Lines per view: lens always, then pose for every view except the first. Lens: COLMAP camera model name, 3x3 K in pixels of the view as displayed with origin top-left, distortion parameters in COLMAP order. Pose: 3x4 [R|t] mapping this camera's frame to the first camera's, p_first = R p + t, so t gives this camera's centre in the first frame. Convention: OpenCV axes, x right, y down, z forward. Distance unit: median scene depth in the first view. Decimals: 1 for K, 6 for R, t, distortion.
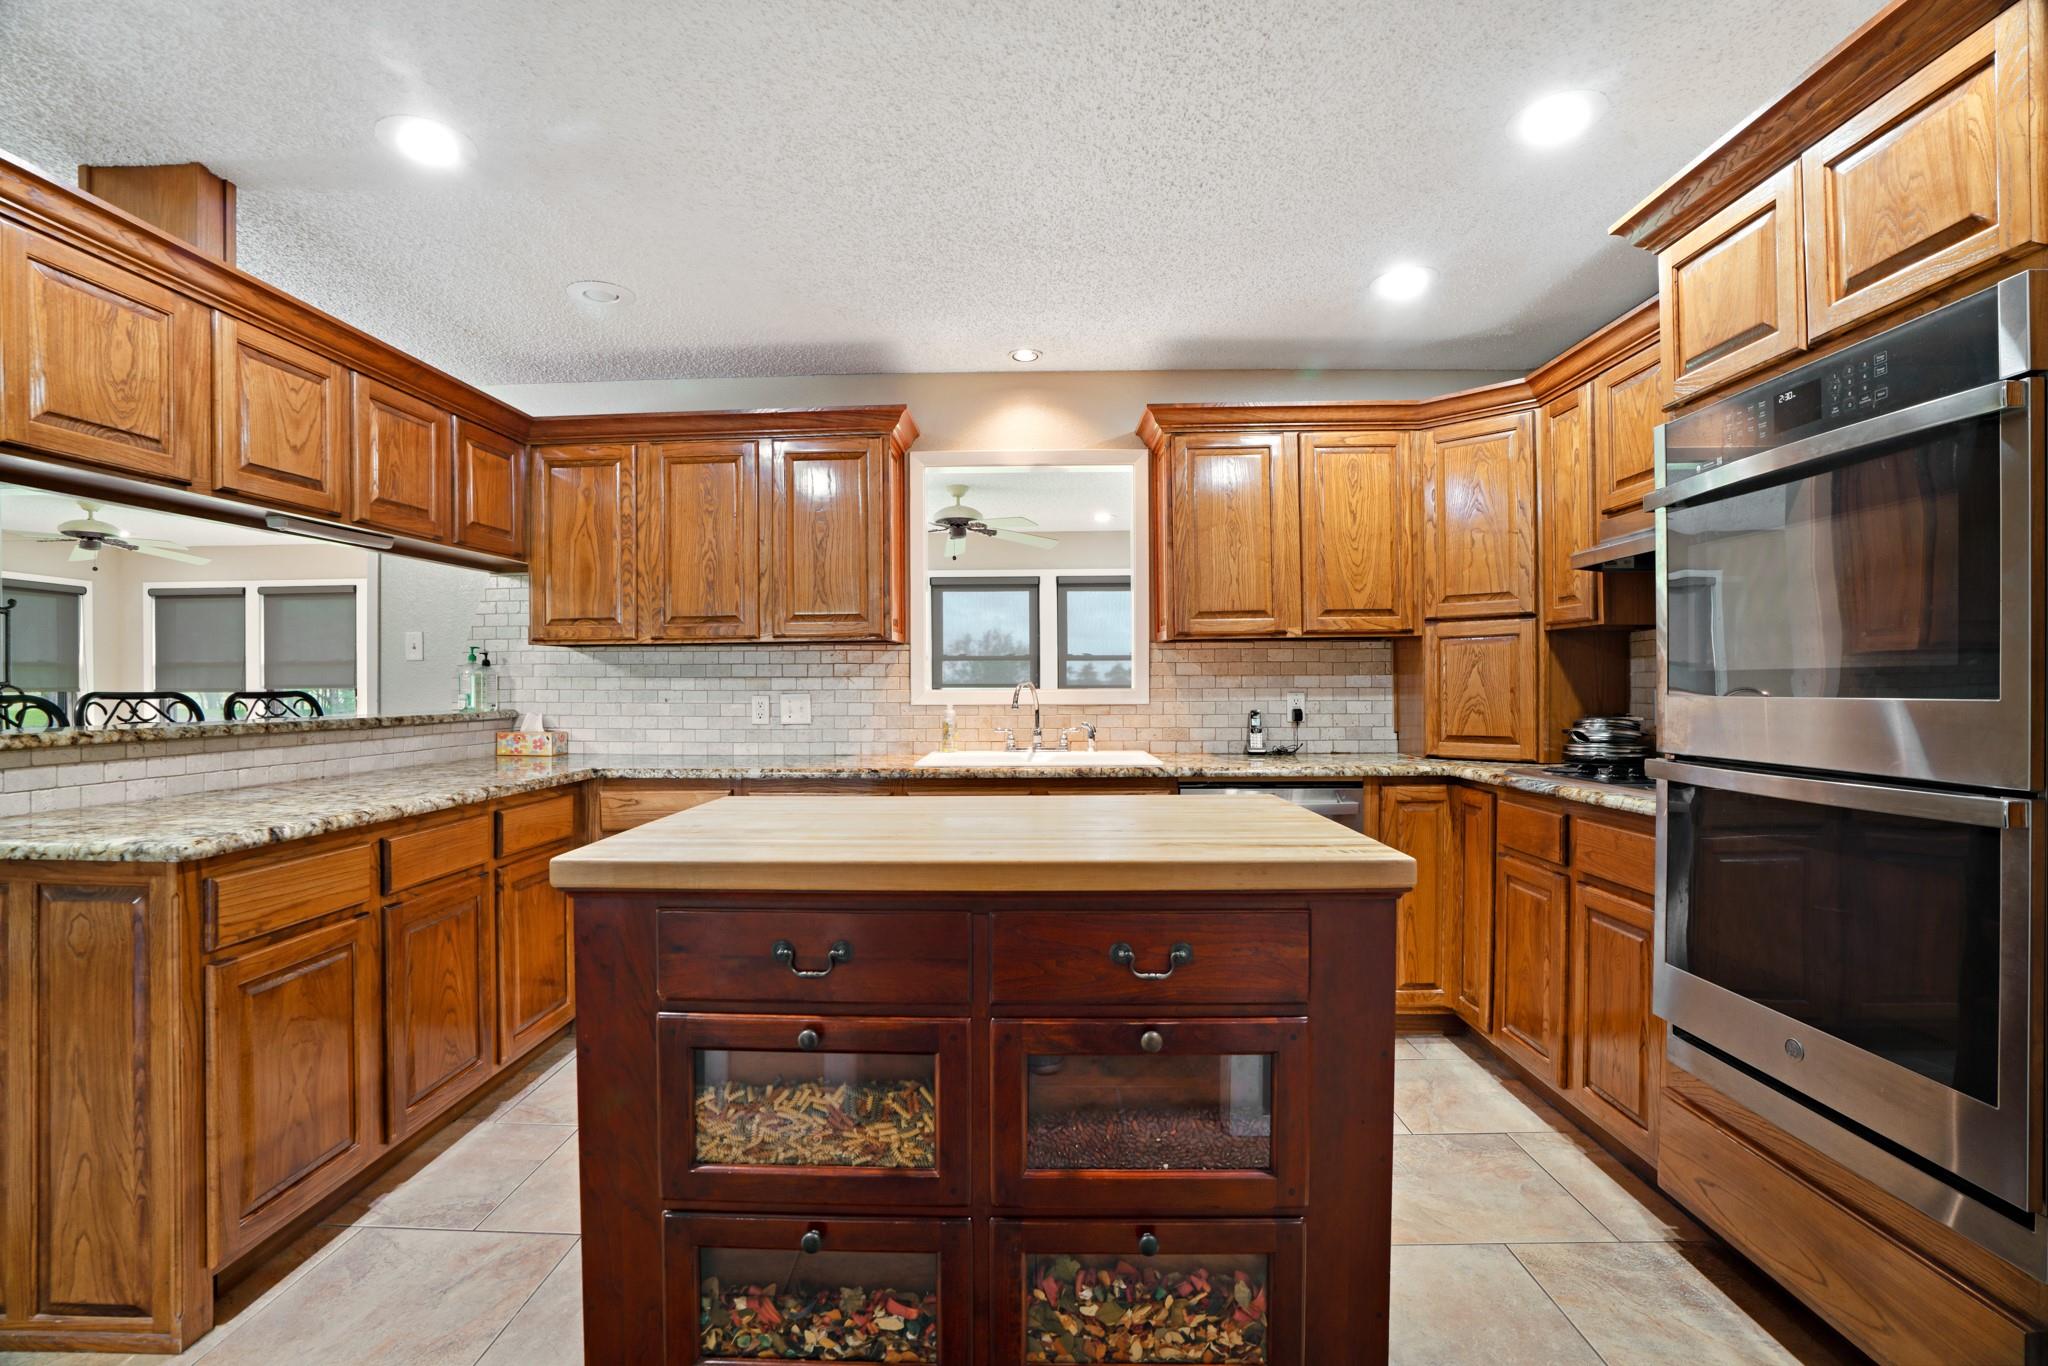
lens RADIAL K [[942.2, 0, 1006.4], [0, 942.2, 694.4], [0, 0, 1]] dist [-0.027884, 0.007769]
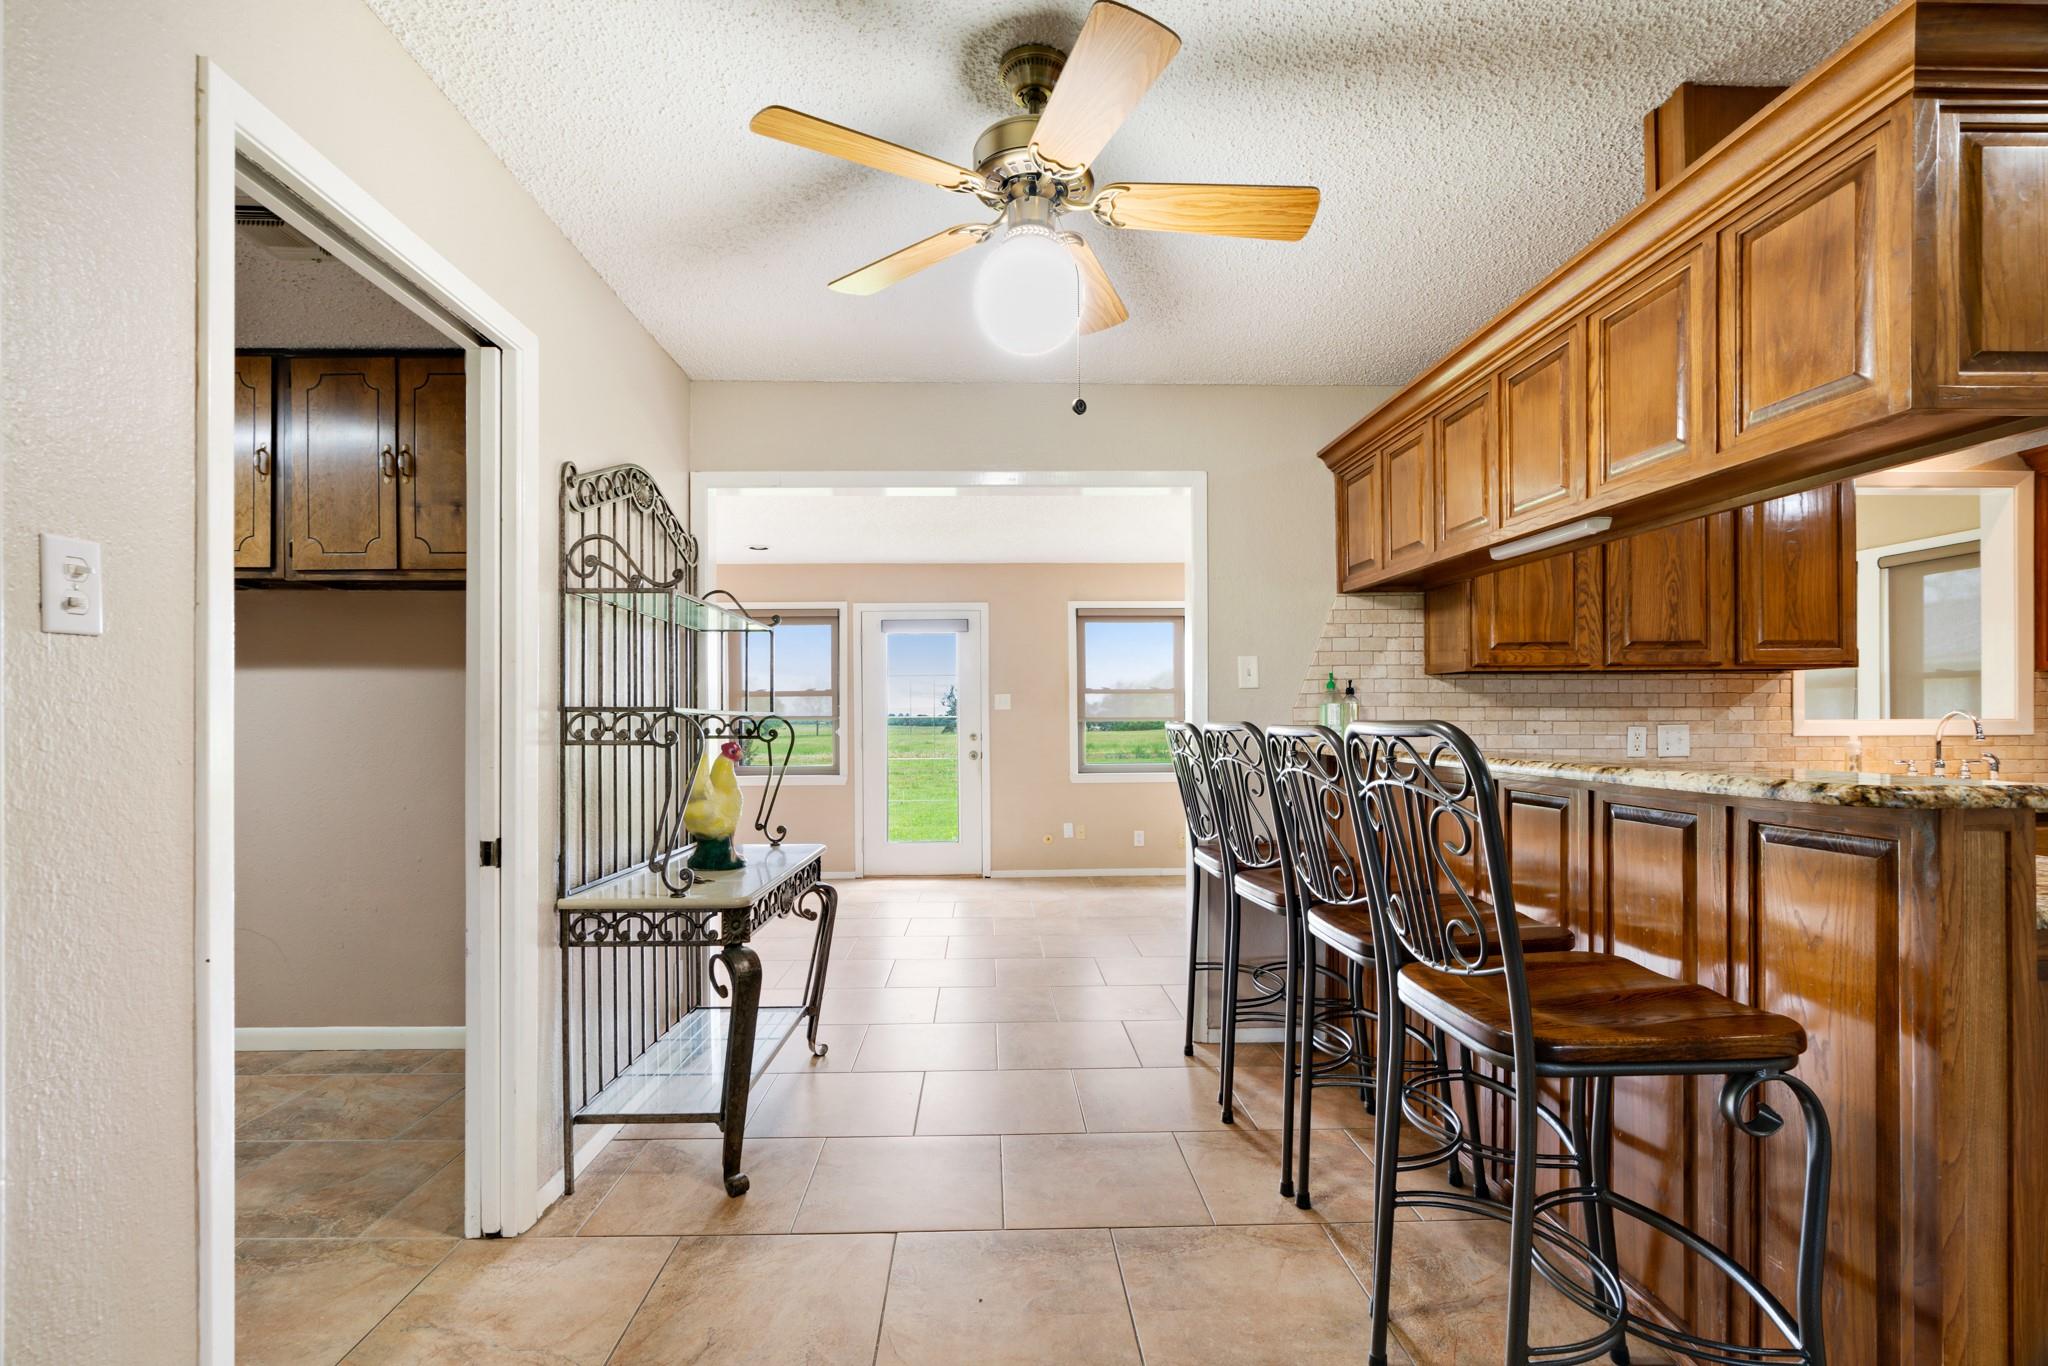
lens RADIAL K [[942.2, 0, 1009.4], [0, 942.2, 714.4], [0, 0, 1]] dist [-0.027884, 0.007769]
pose [[0.998318, -0.000671, 0.057968, -1.021364], [0.001429, 0.999914, -0.013052, -0.000030], [-0.057955, 0.013113, 0.998233, 0.124184]]
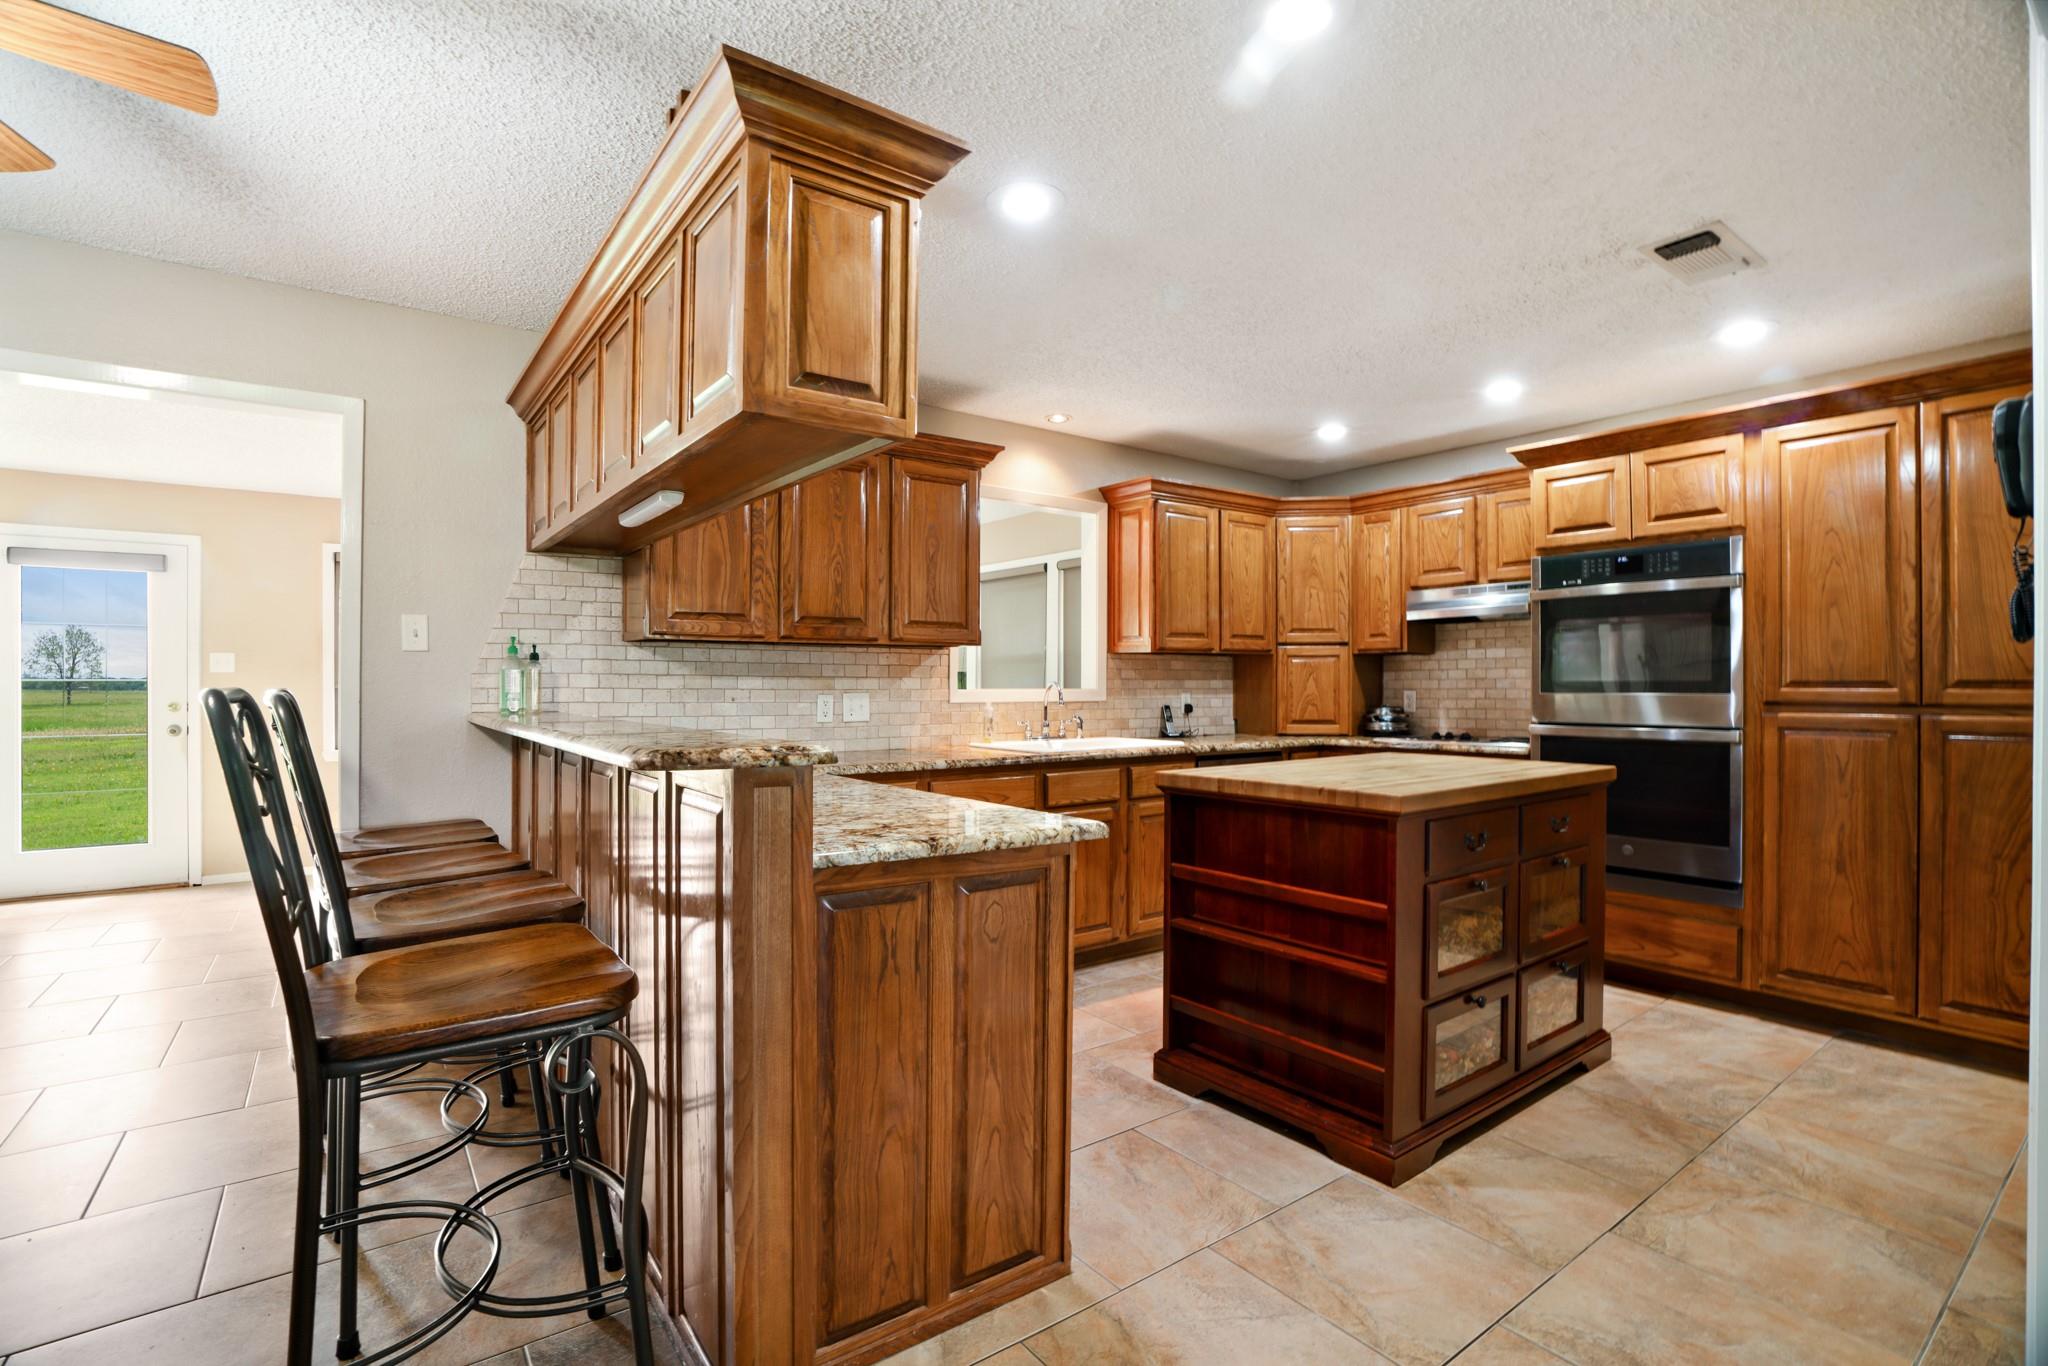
lens RADIAL K [[942.2, 0, 1015.6], [0, 942.2, 694.4], [0, 0, 1]] dist [-0.027884, 0.007769]
pose [[0.789004, -0.001306, 0.614386, -0.797130], [0.000120, 0.999998, 0.001972, -0.001098], [-0.614388, -0.001482, 0.789003, 0.064220]]
